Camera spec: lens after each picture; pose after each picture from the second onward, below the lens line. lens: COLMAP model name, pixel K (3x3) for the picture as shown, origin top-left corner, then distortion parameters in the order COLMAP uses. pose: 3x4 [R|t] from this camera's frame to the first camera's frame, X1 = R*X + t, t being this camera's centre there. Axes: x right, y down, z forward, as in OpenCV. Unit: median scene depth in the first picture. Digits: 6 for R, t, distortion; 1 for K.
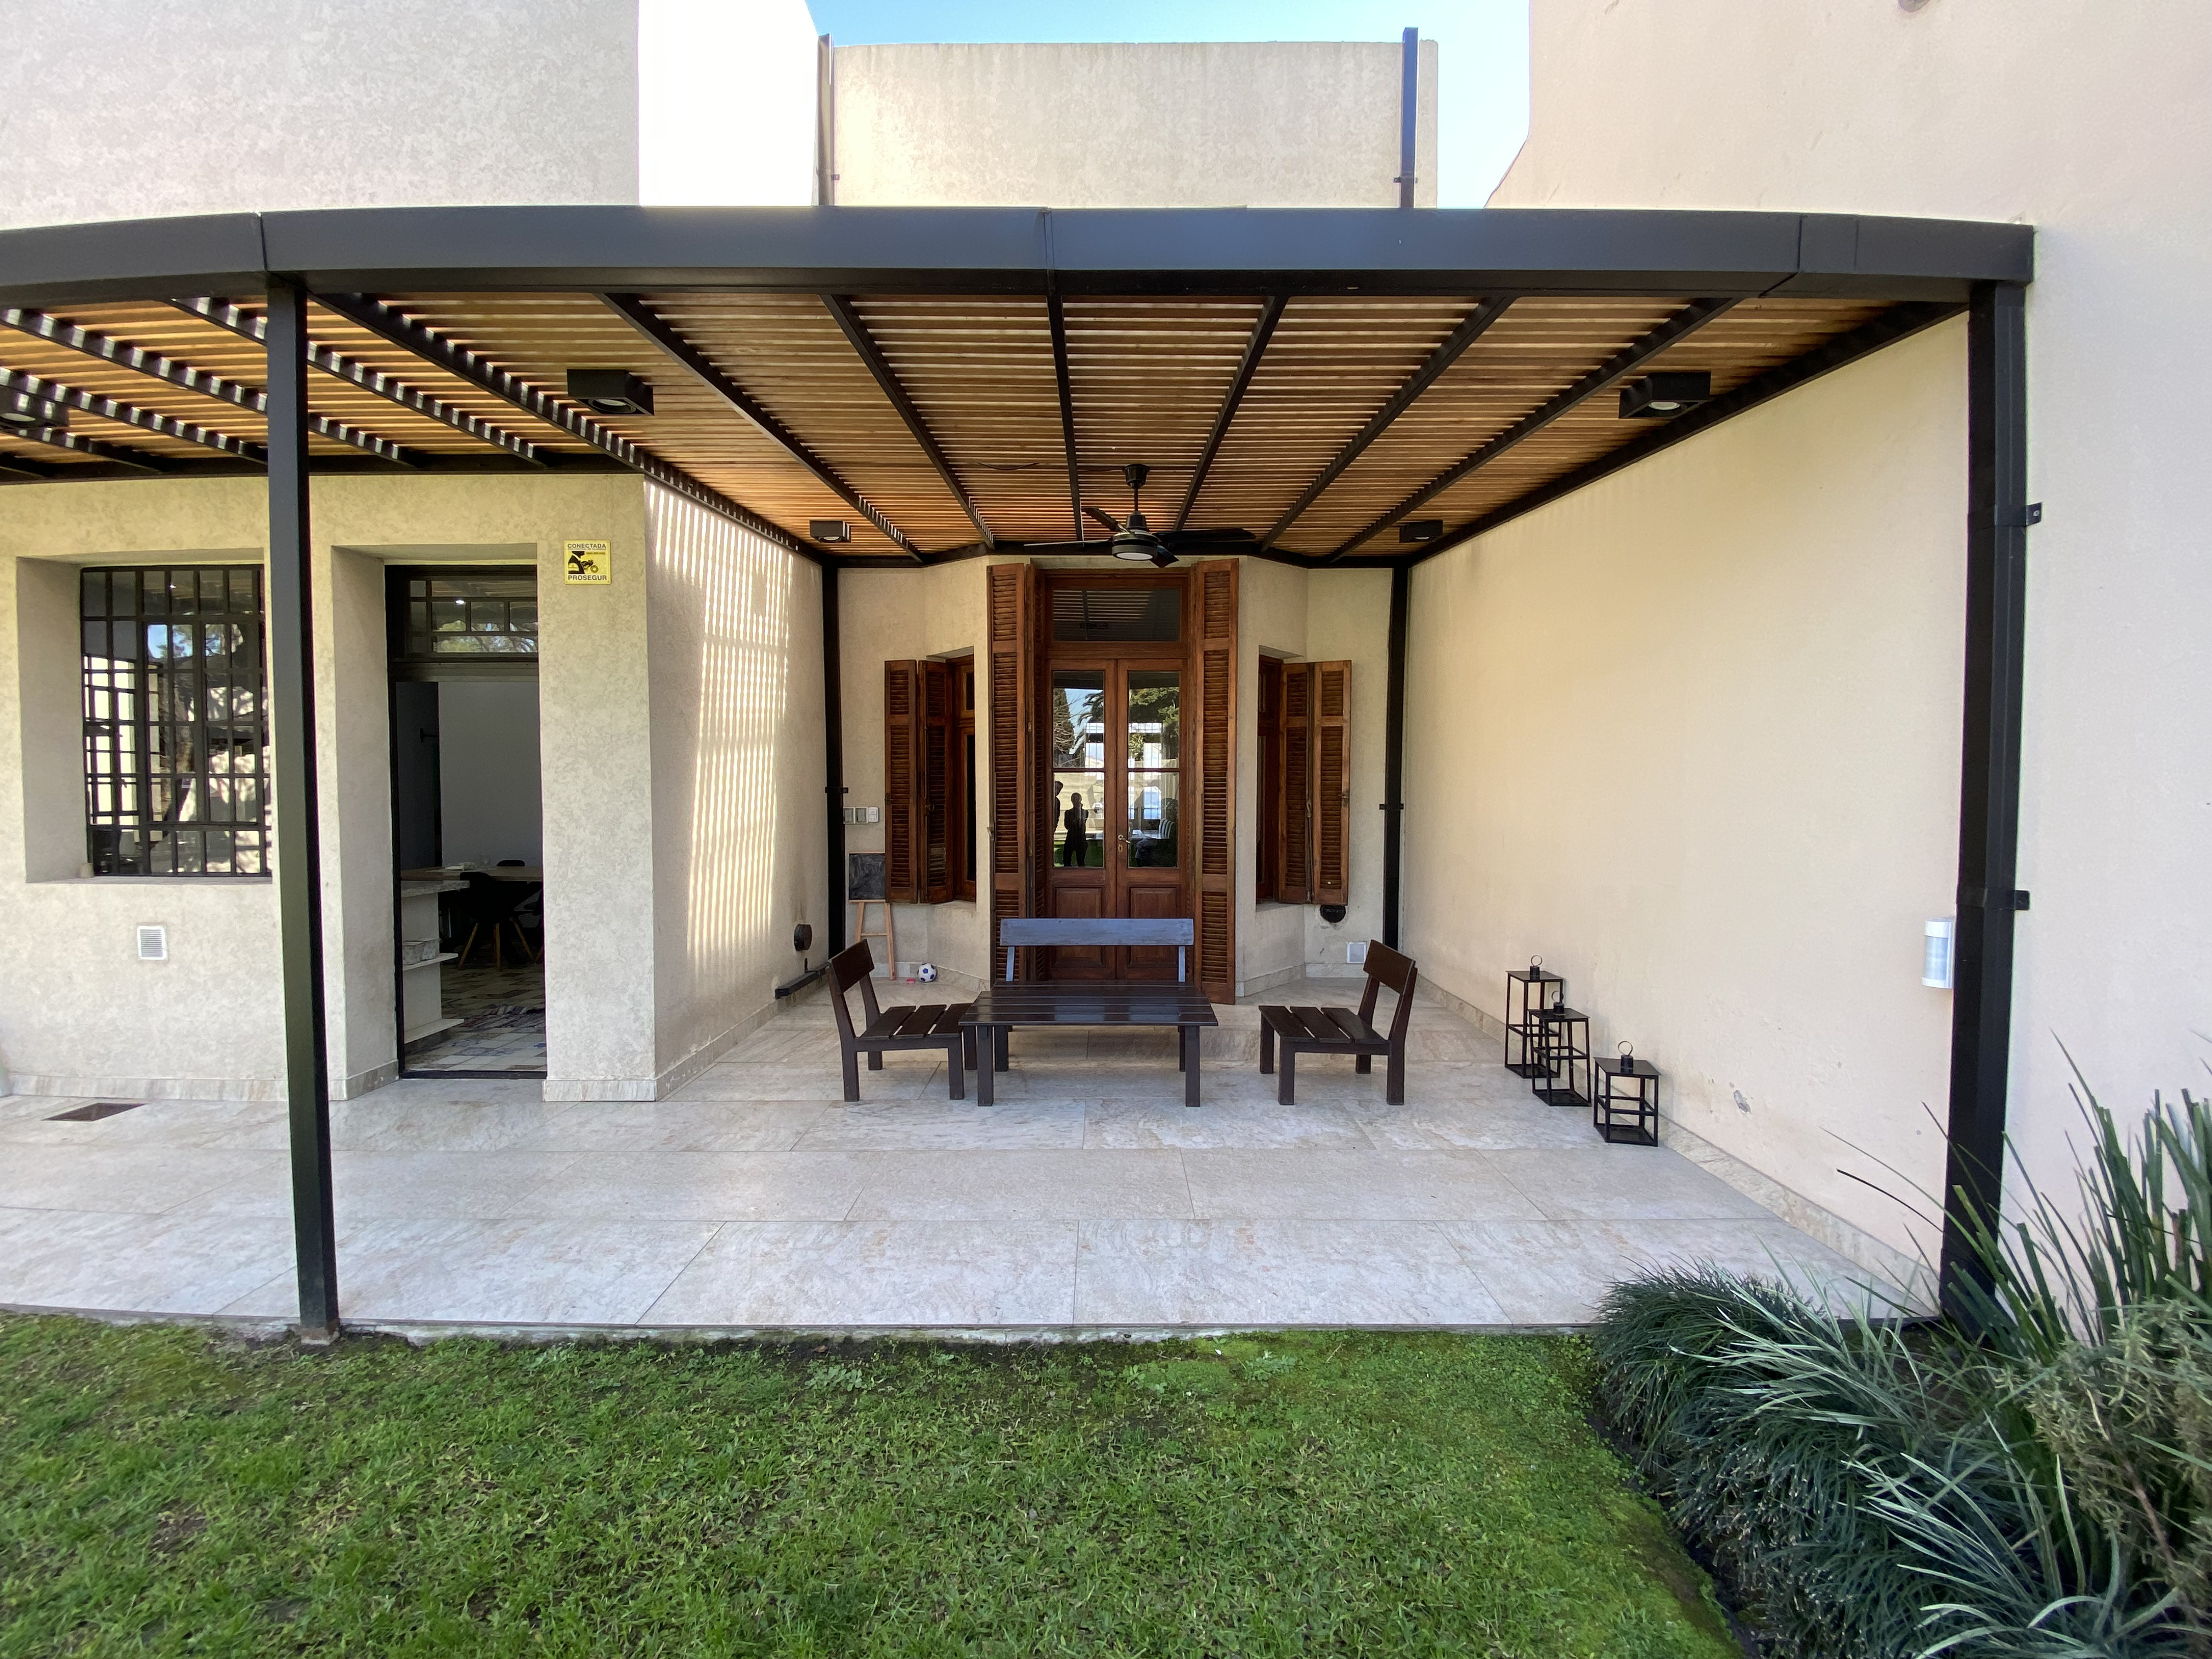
lens RADIAL K [[914.2, 0, 1101.9], [0, 914.2, 841.6], [0, 0, 1]] dist [-0.010120, -0.001610]
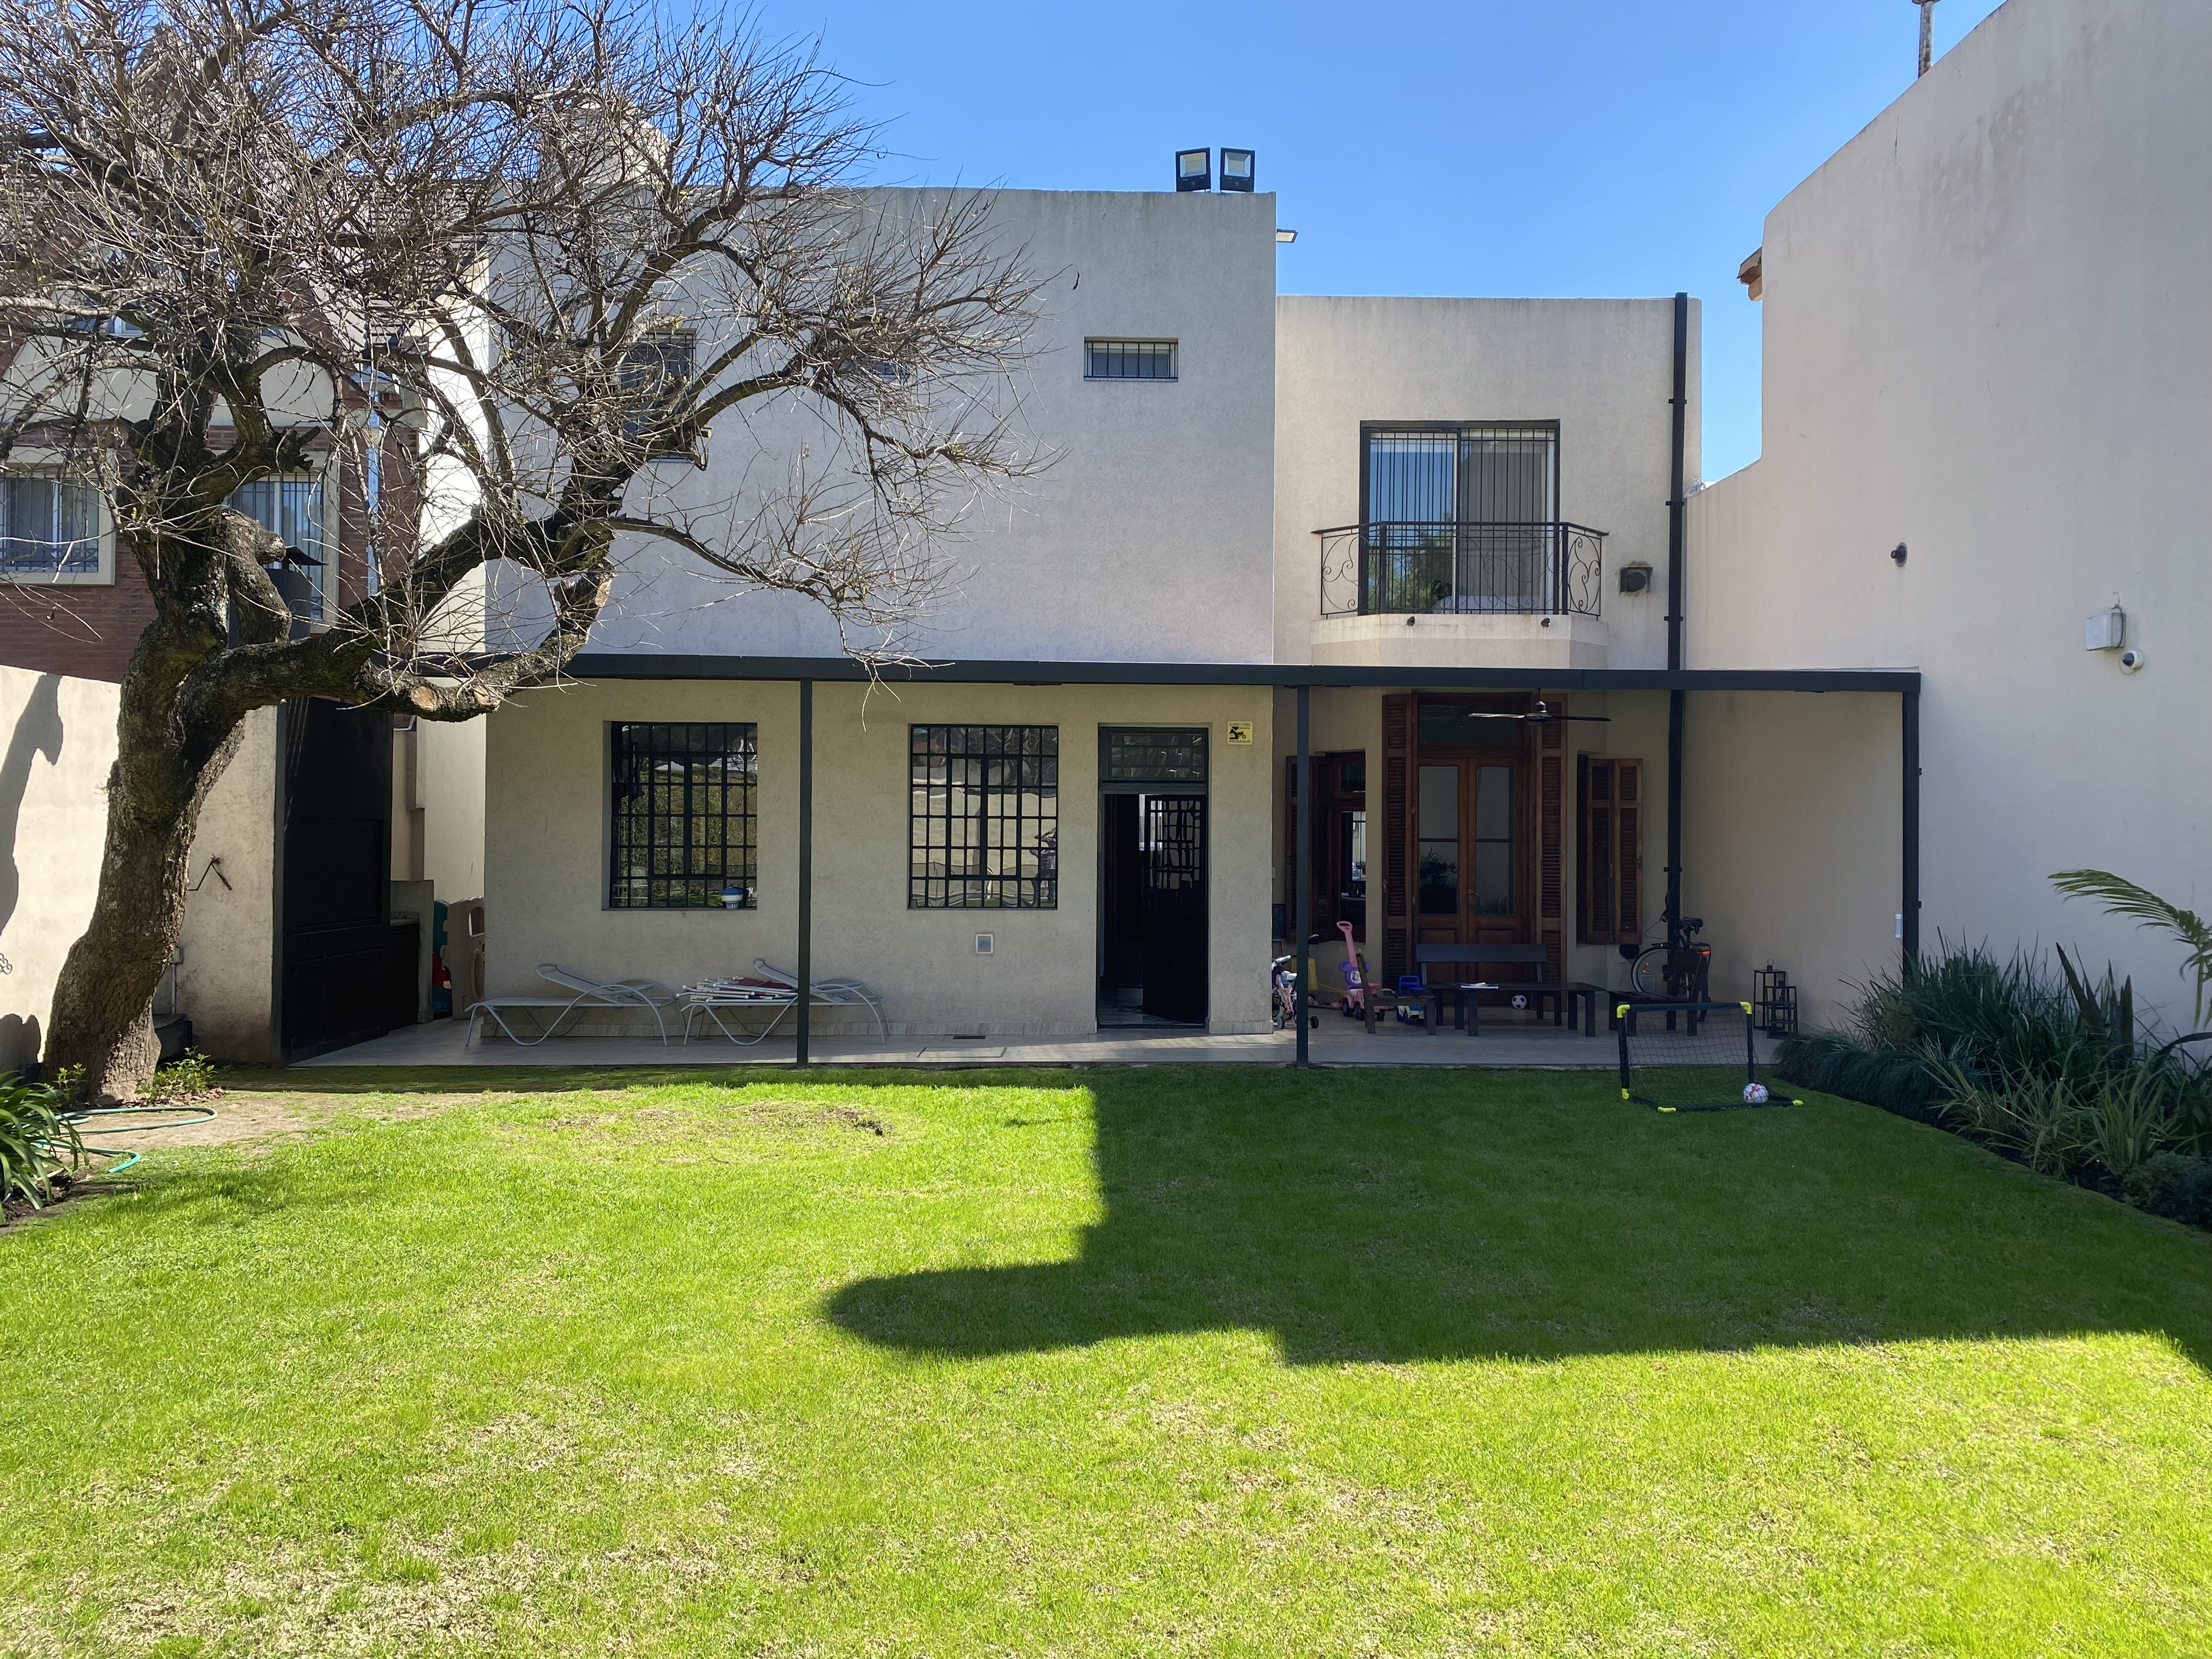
lens RADIAL K [[1677.3, 0, 1106.5], [0, 1677.3, 824.9], [0, 0, 1]] dist [-0.003739, -0.006104]
pose [[0.999895, 0.005123, 0.013534, -0.541269], [-0.004295, 0.998159, -0.060502, 0.048568], [-0.013819, 0.060438, 0.998076, -1.423052]]
